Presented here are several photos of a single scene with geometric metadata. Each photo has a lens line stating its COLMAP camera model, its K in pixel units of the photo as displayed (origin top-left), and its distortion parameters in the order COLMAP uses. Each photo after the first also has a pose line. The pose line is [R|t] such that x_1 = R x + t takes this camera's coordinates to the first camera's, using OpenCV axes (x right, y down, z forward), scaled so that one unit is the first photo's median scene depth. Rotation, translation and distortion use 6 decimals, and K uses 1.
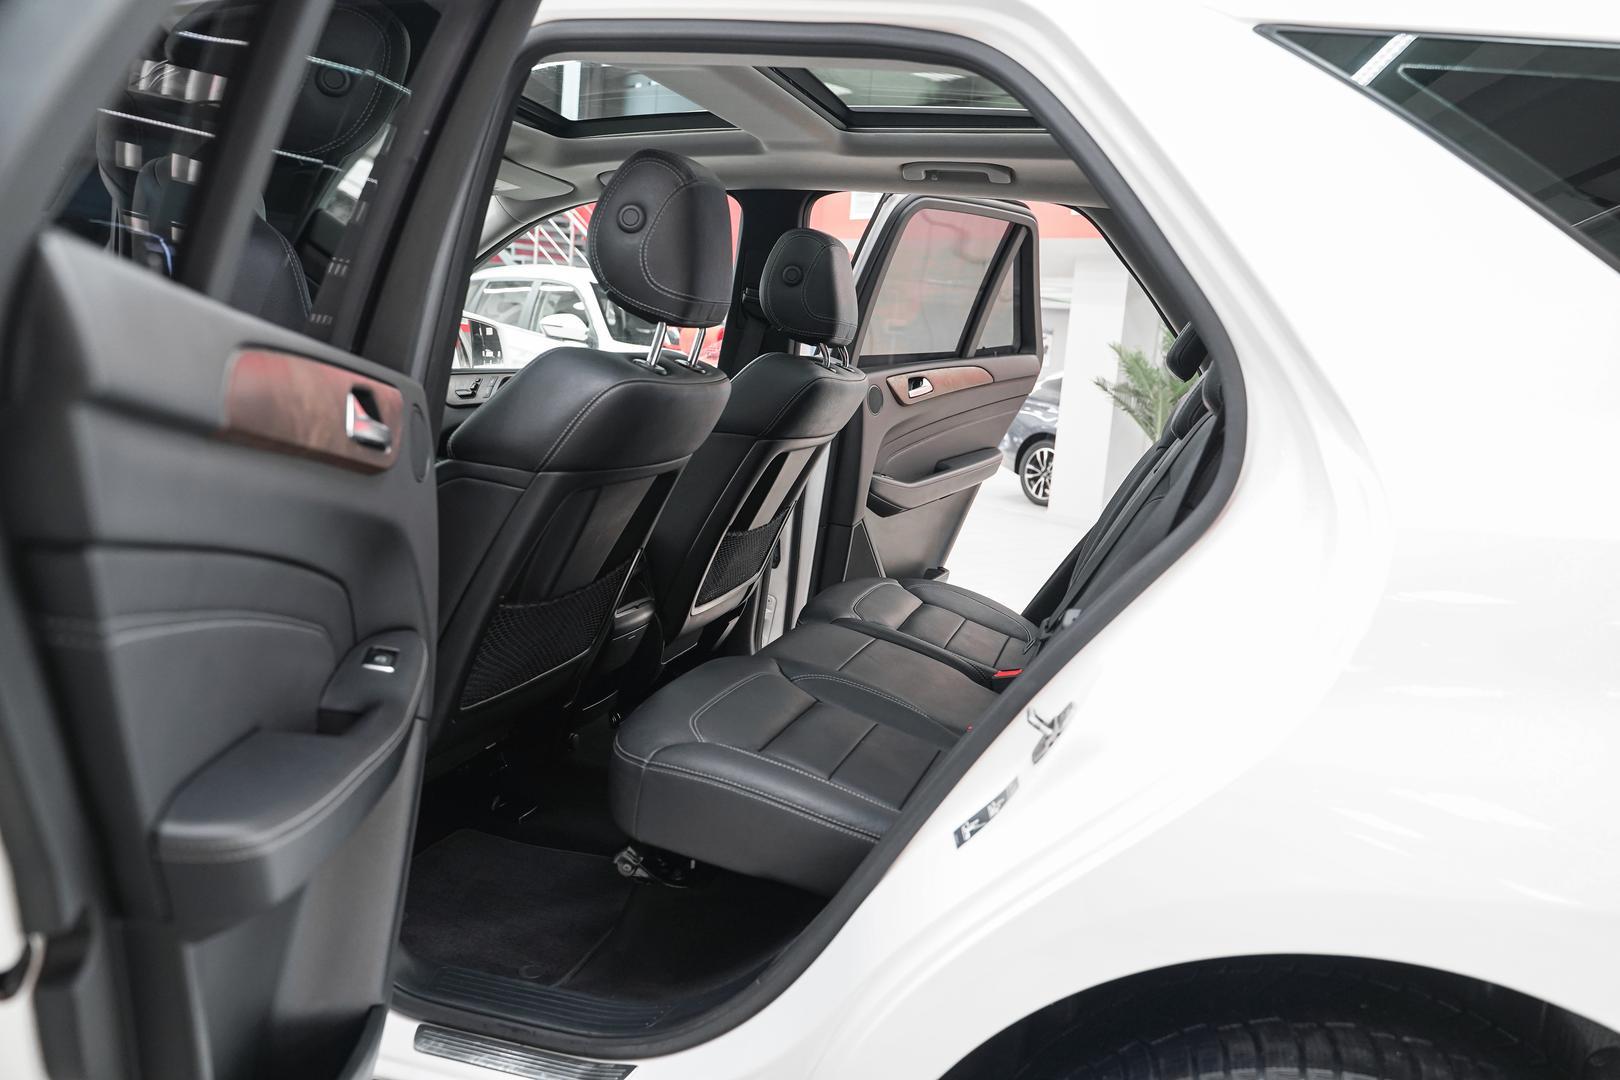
lens RADIAL K [[1294.7, 0, 810.0], [0, 1294.7, 540.0], [0, 0, 1]] dist [-0.010962, 0.002567]
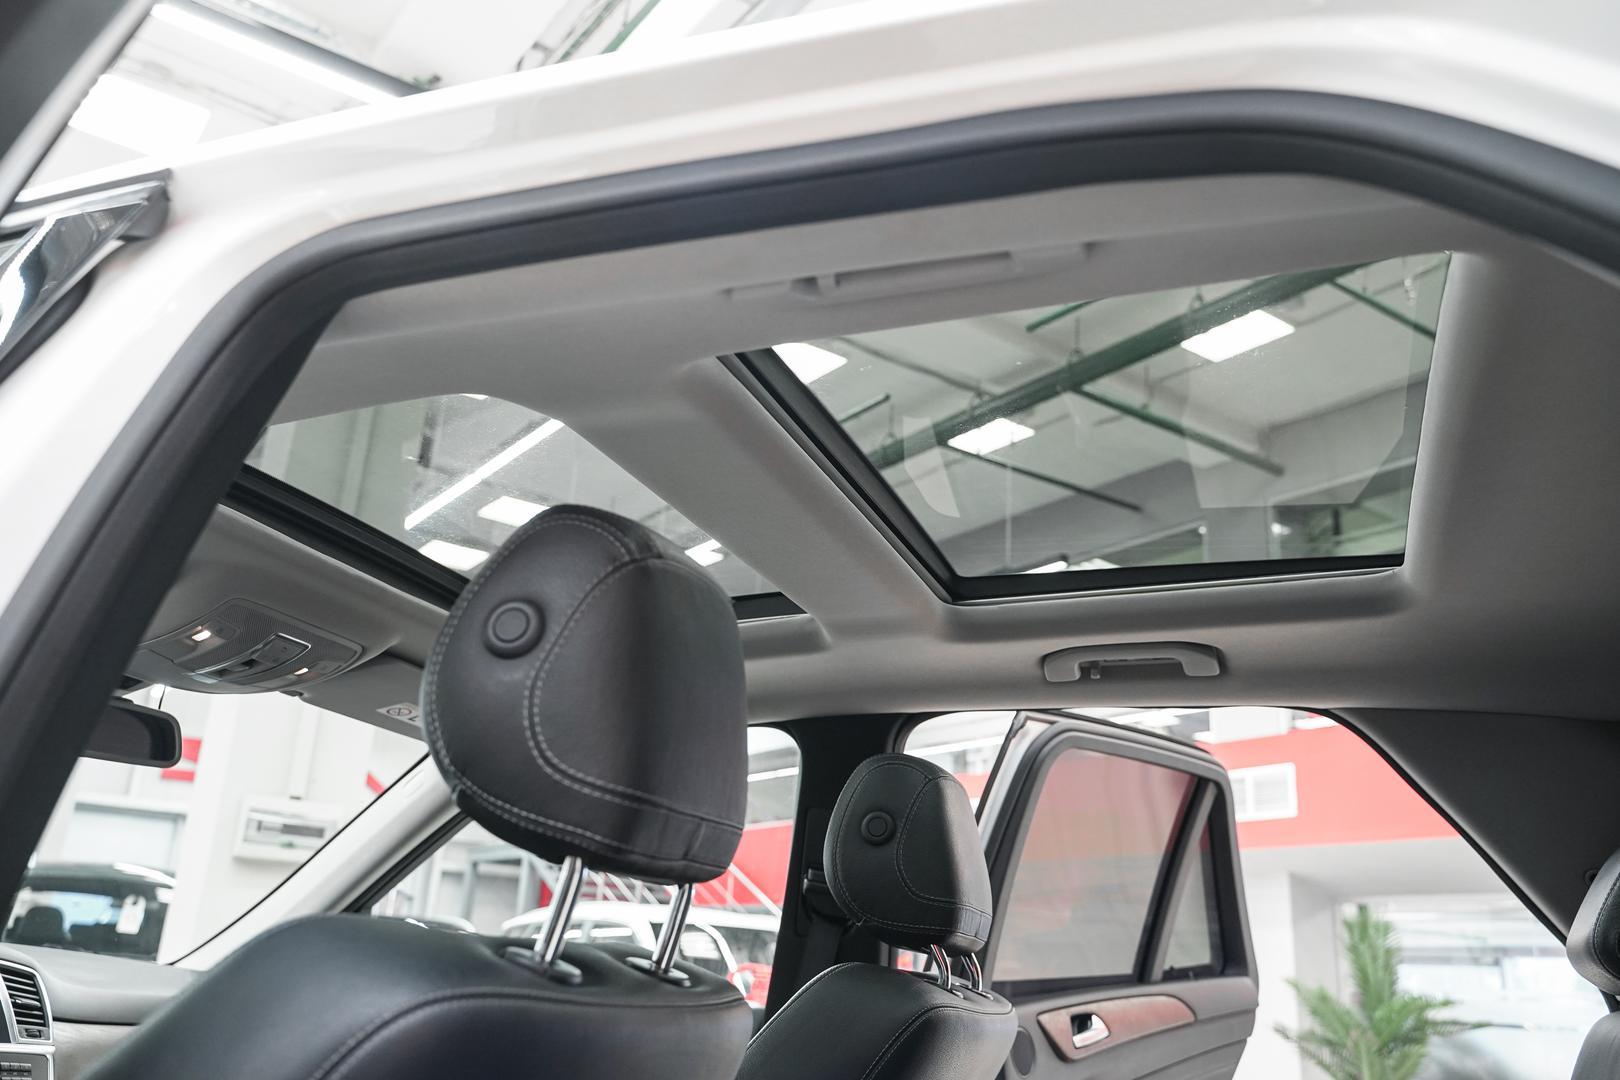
lens RADIAL K [[1294.7, 0, 810.0], [0, 1294.7, 540.0], [0, 0, 1]] dist [-0.010962, 0.002567]
pose [[0.996799, -0.051781, -0.060915, -0.001701], [0.016577, 0.879220, -0.476128, -0.035842], [0.078212, 0.473594, 0.877264, 0.386018]]
